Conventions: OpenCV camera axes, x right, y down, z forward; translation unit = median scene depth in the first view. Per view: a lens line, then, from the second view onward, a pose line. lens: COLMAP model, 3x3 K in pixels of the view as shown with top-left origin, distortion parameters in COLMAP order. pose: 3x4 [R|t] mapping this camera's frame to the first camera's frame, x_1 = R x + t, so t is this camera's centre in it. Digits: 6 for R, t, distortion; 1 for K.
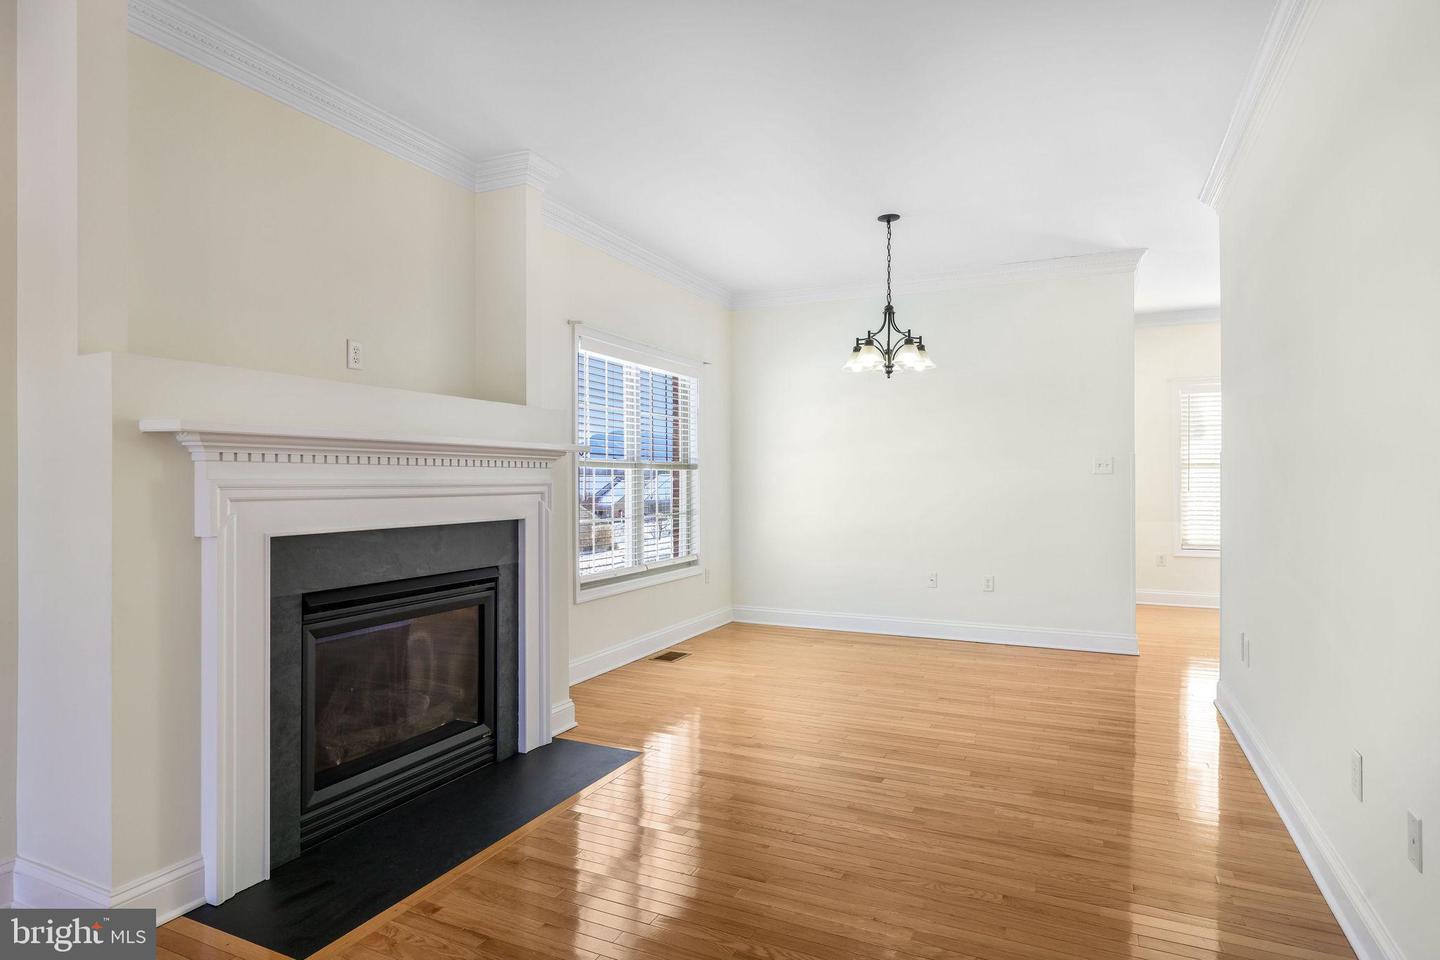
lens RADIAL K [[799.5, 0, 714.2], [0, 799.5, 478.2], [0, 0, 1]] dist [0.002976, 0.000871]
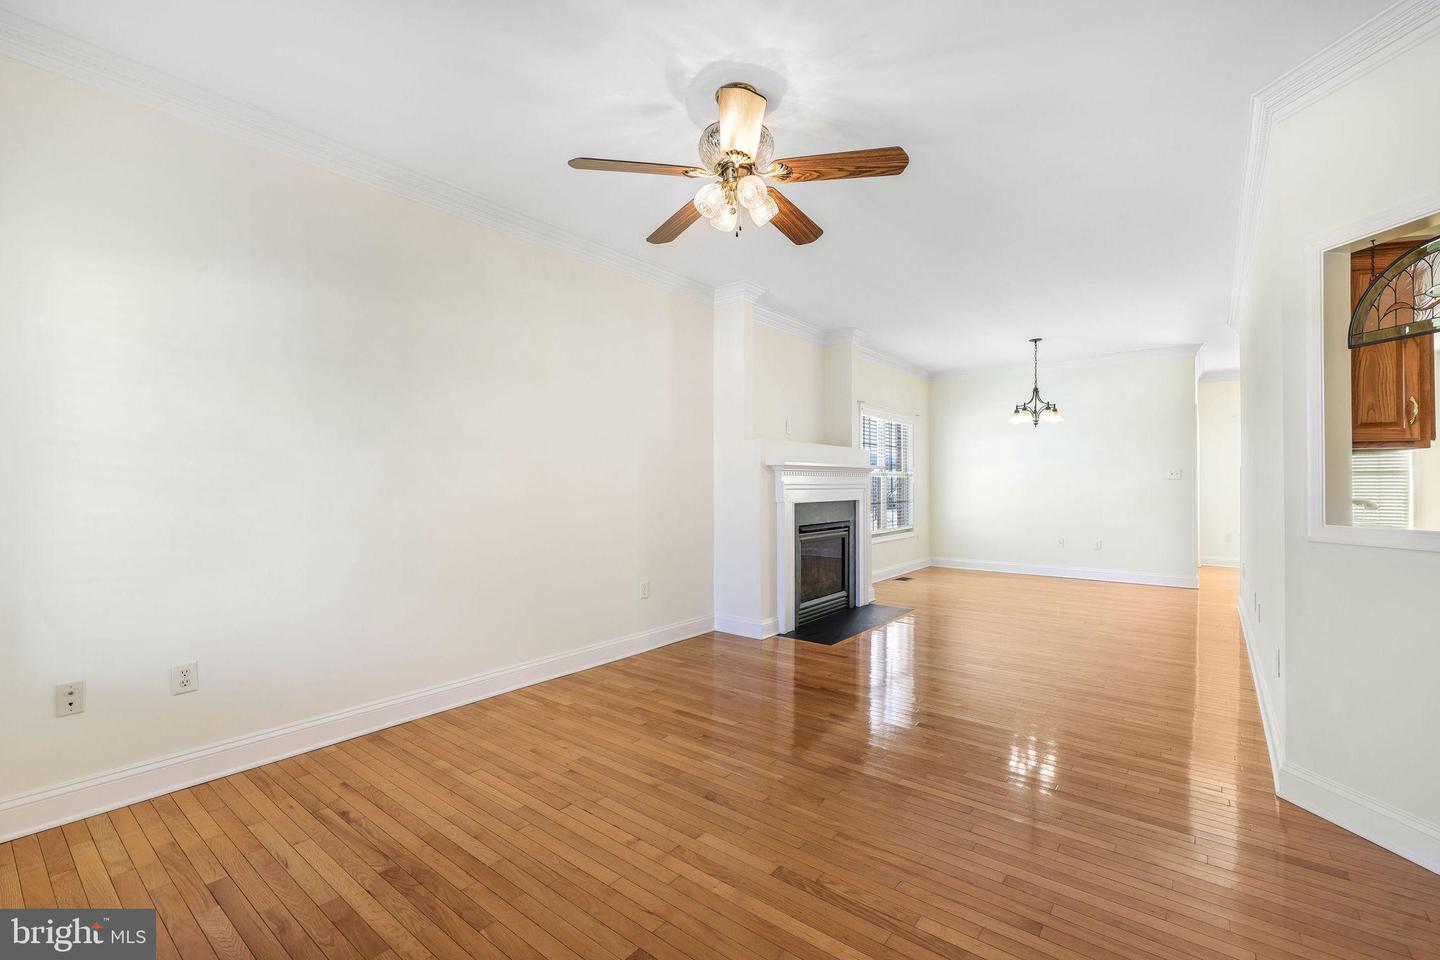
lens RADIAL K [[621.0, 0, 721.2], [0, 621.0, 480.0], [0, 0, 1]] dist [-0.002316, -0.000066]
pose [[0.974586, 0.000802, -0.224011, -0.225648], [-0.001217, 0.999998, -0.001714, -0.000403], [0.224009, 0.001943, 0.974585, -0.747939]]
